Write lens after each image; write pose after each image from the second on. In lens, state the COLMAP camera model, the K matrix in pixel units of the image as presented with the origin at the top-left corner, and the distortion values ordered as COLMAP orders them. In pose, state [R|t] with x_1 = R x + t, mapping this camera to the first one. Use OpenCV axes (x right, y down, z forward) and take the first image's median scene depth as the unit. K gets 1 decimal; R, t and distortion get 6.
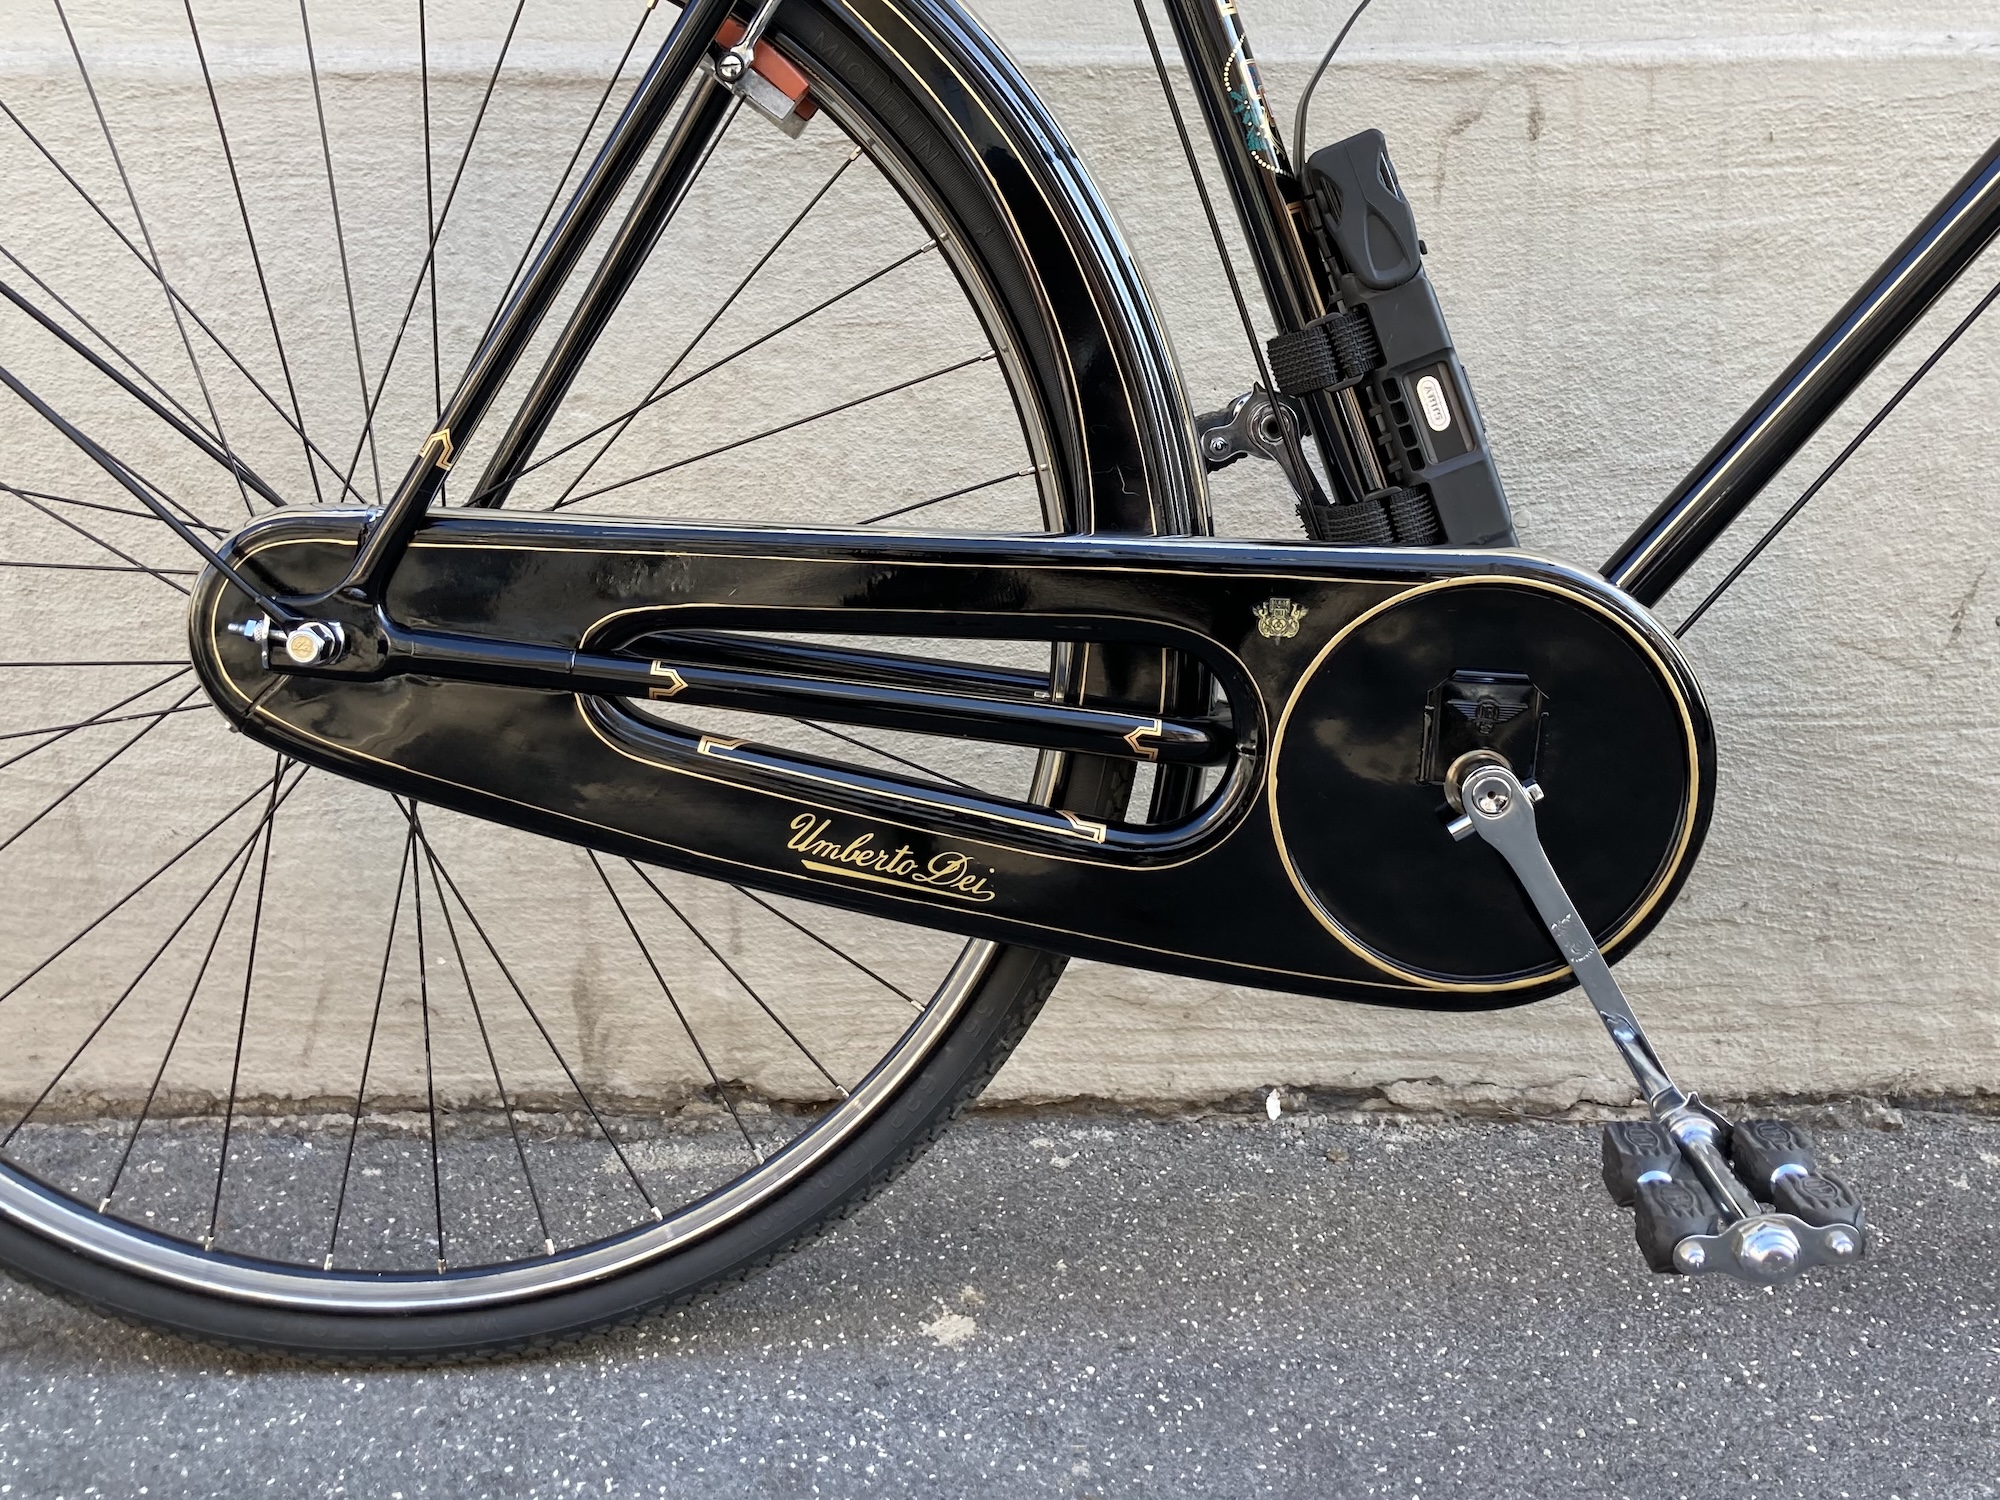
lens RADIAL K [[1924.2, 0, 1070.2], [0, 1924.2, 689.9], [0, 0, 1]] dist [0.098623, -0.257238]
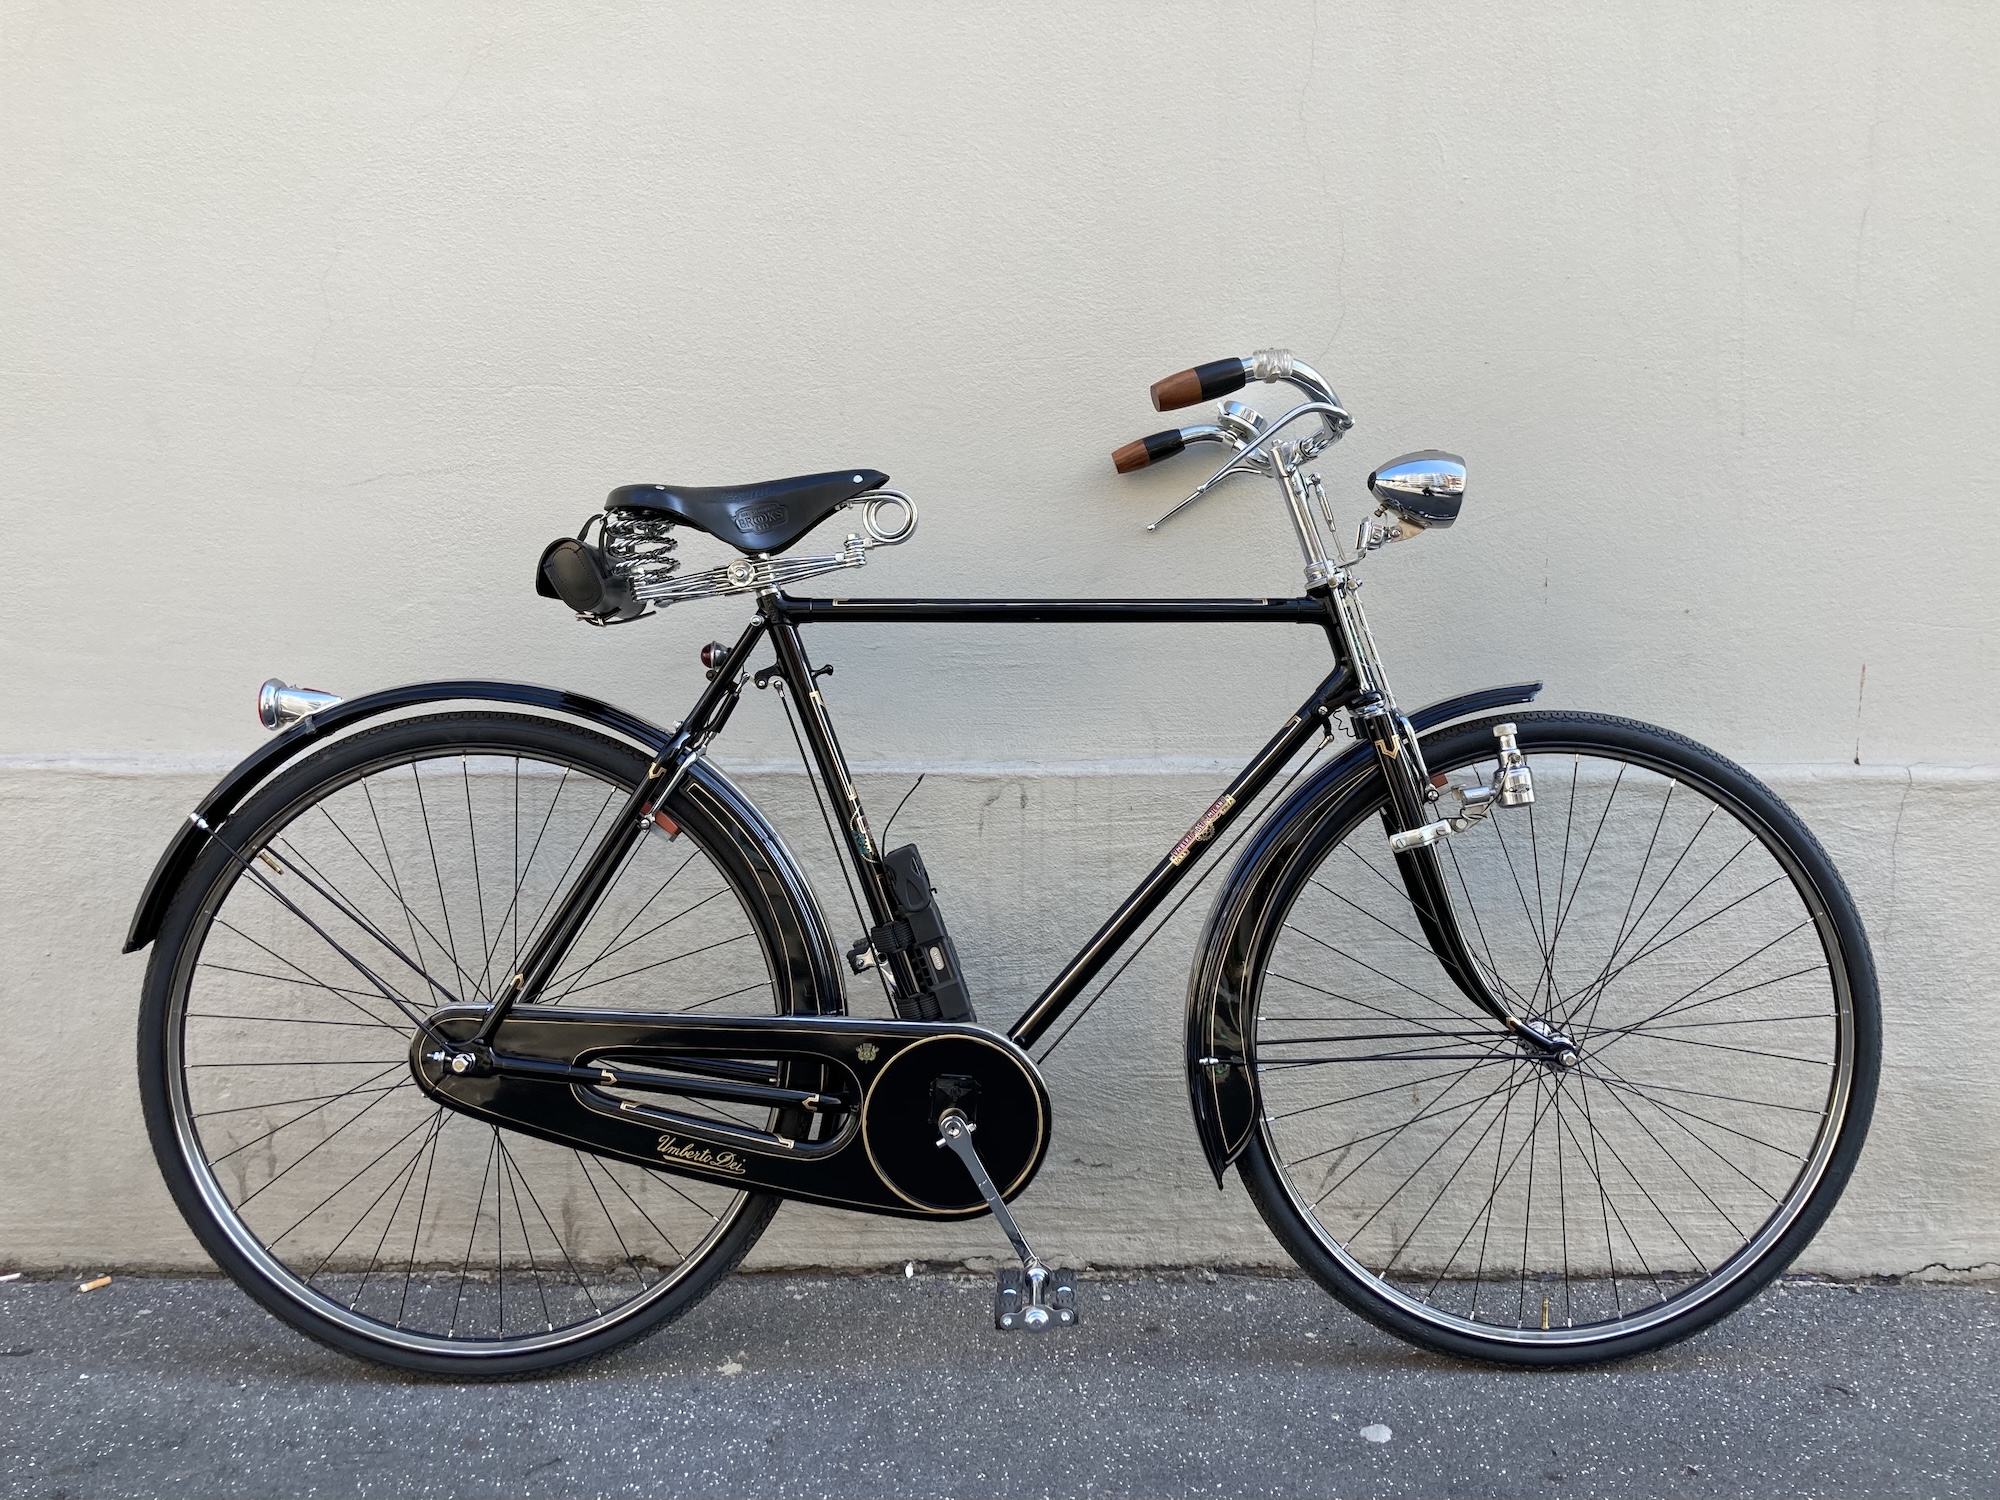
lens RADIAL K [[1685.4, 0, 1000.0], [0, 1685.4, 750.0], [0, 0, 1]] dist [0.012149, 0.003815]
pose [[0.999963, 0.007990, 0.003265, 0.205682], [-0.007589, 0.994069, -0.108485, -0.144264], [-0.004112, 0.108456, 0.994093, -0.870597]]
